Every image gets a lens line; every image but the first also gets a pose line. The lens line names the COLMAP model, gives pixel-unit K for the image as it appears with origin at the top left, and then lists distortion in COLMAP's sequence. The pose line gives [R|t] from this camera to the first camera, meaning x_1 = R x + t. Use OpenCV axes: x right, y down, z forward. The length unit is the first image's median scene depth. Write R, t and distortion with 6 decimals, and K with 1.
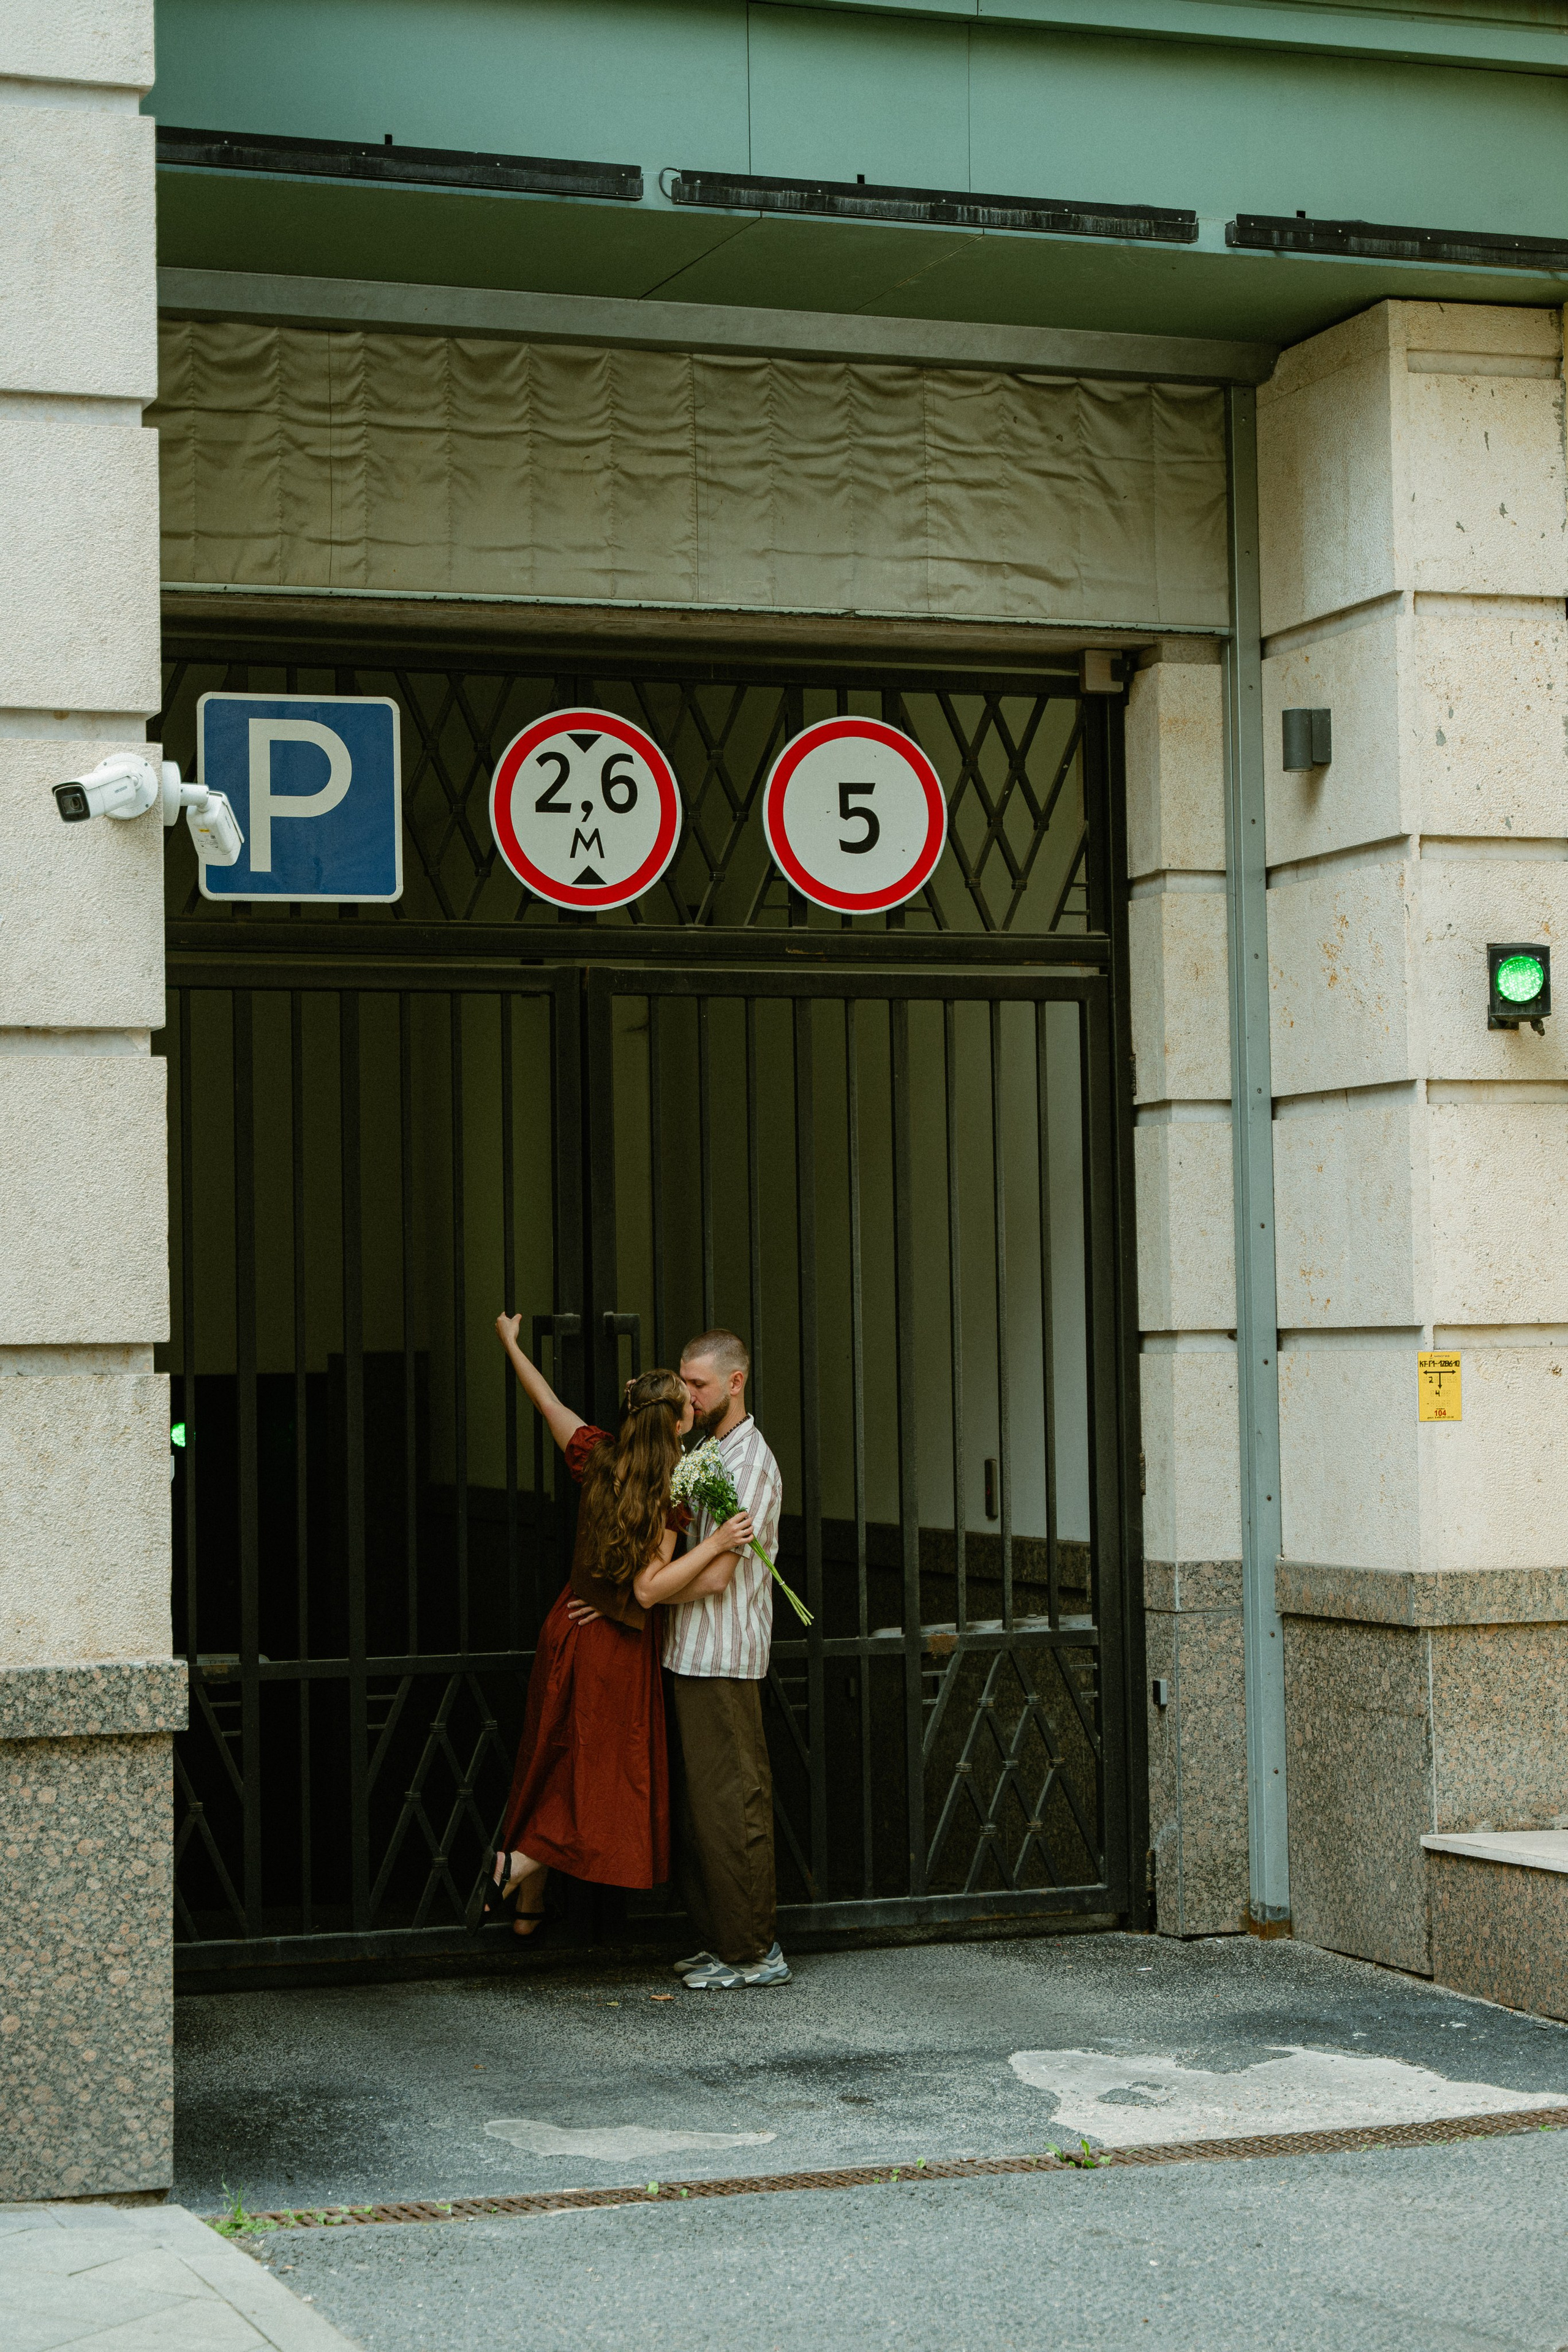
lens RADIAL K [[4531.5, 0, 784.1], [0, 4531.5, 1179.8], [0, 0, 1]] dist [0.019558, 0.000000]
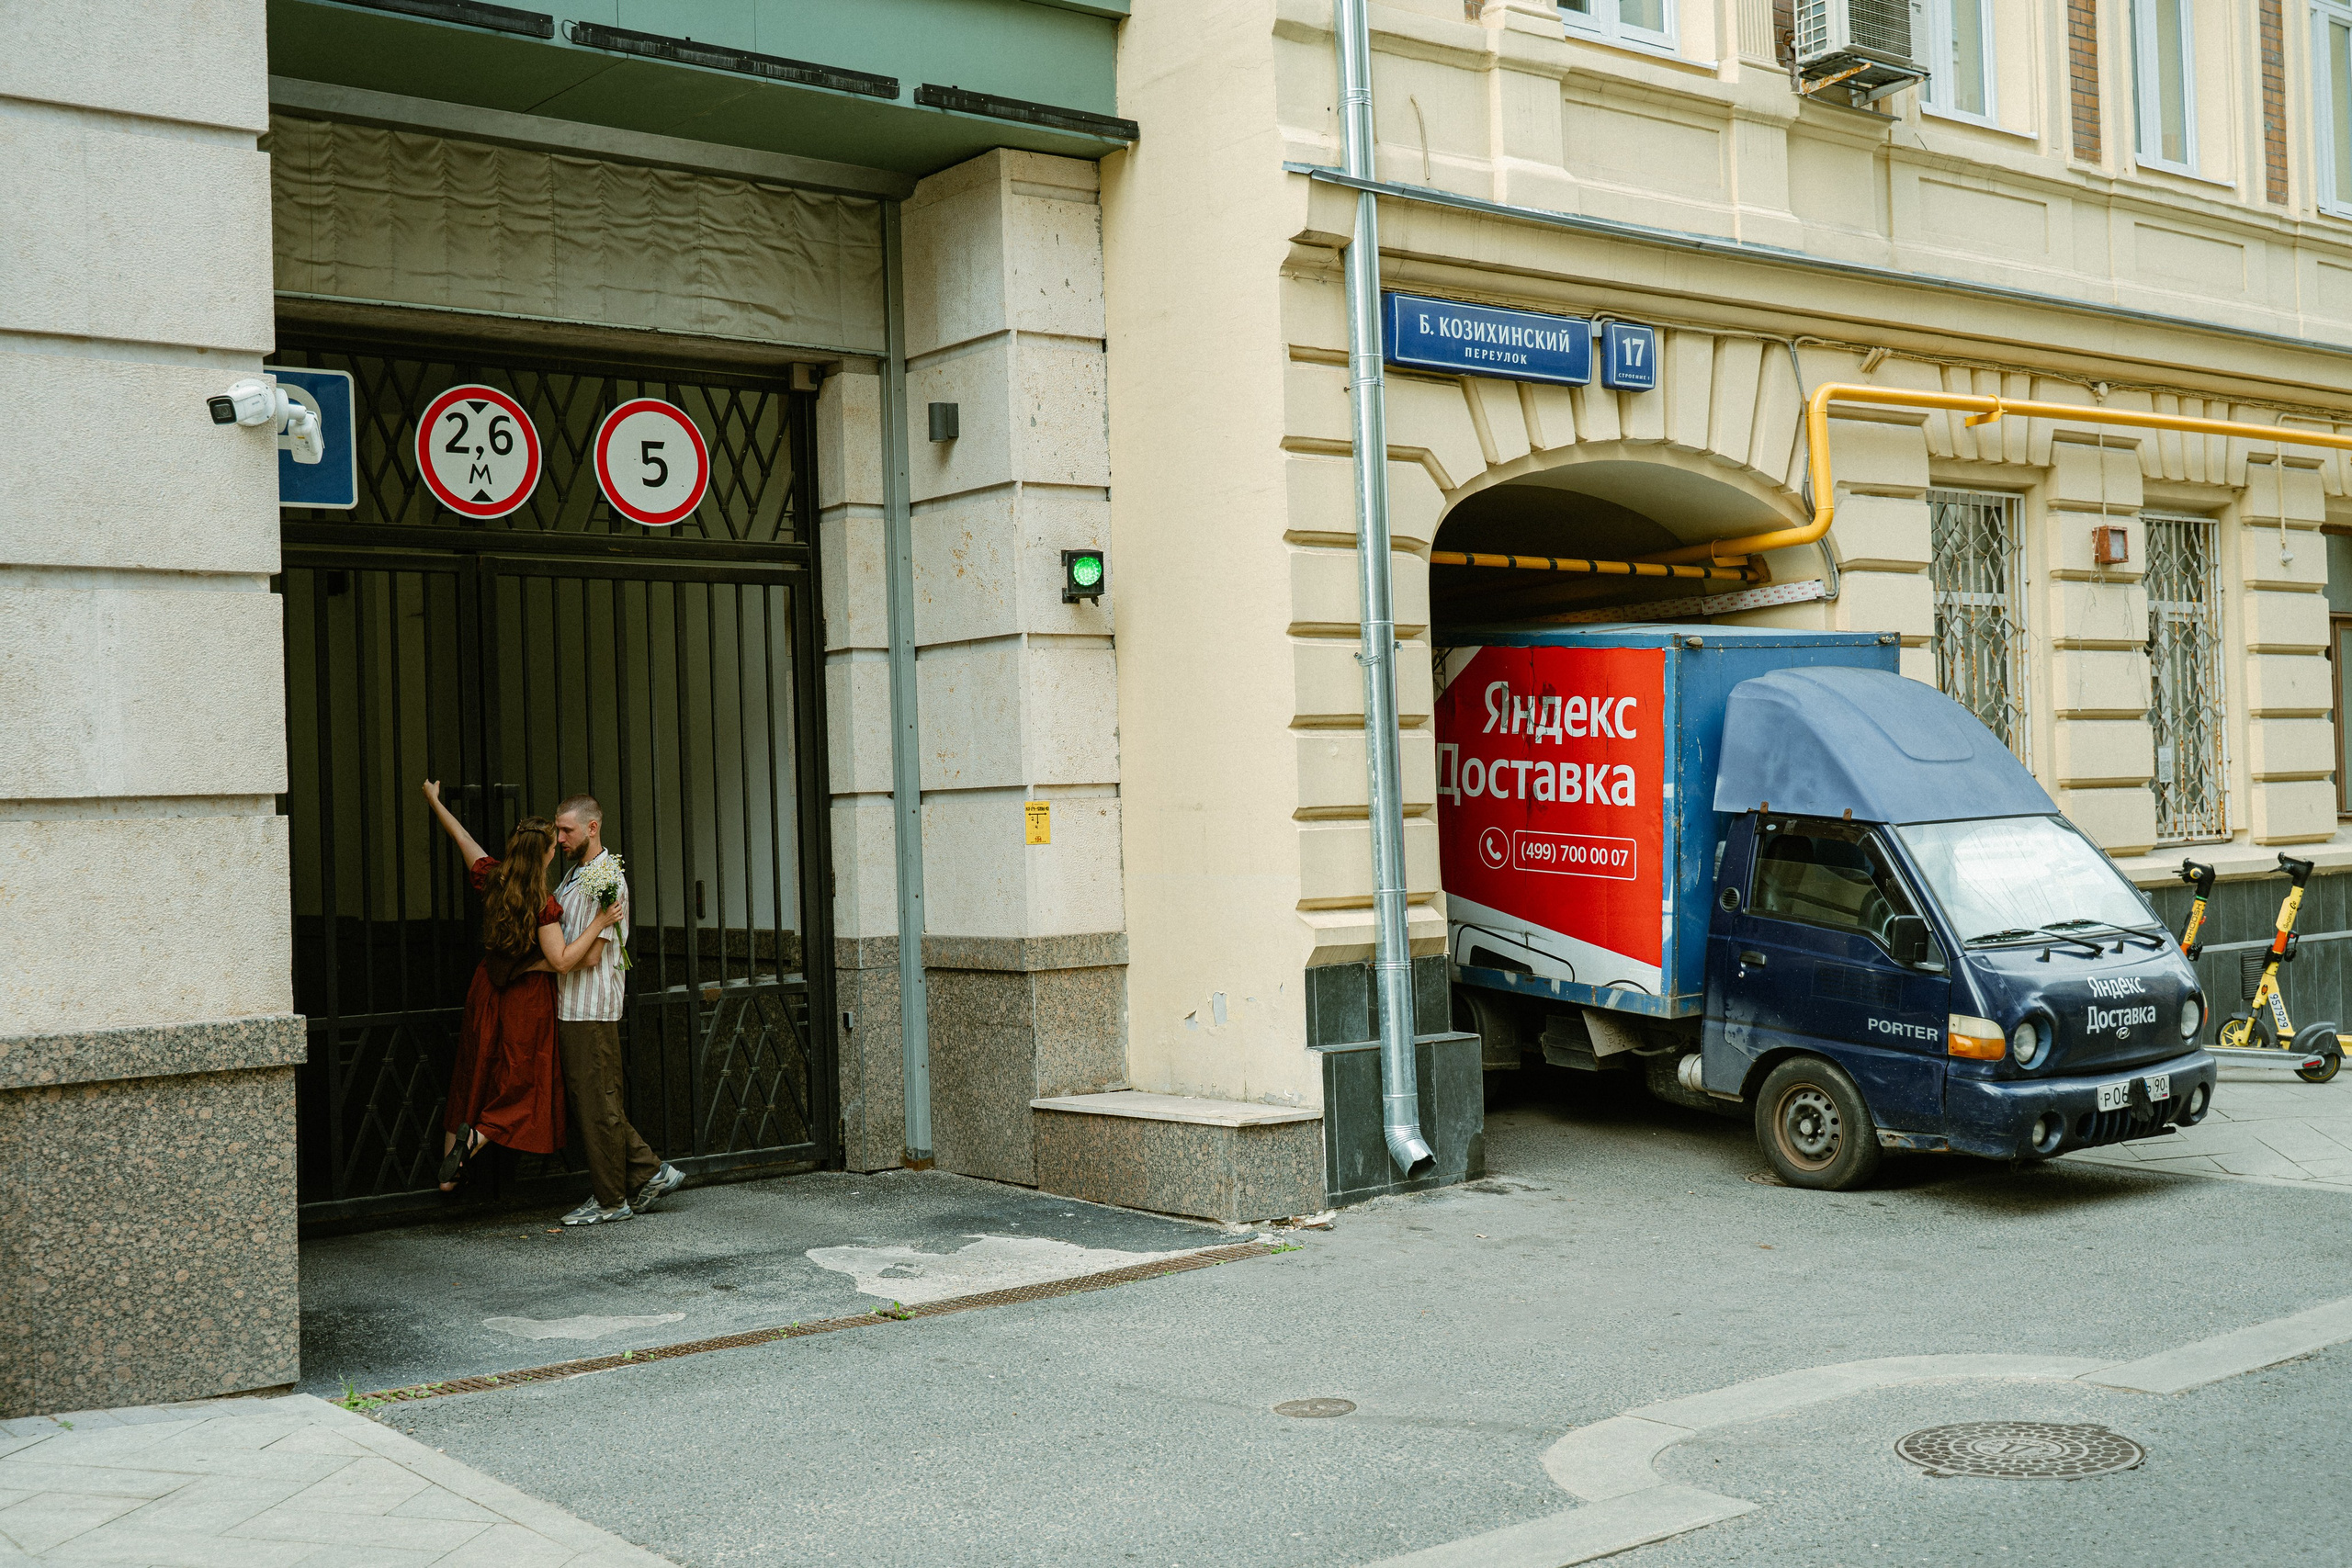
lens RADIAL K [[2596.9, 0, 1175.7], [0, 2596.9, 775.0], [0, 0, 1]] dist [0.004447, 0.000000]
pose [[0.947613, -0.009258, 0.319287, -0.104624], [0.005252, 0.999896, 0.013406, 0.016321], [-0.319378, -0.011026, 0.947563, 0.106286]]
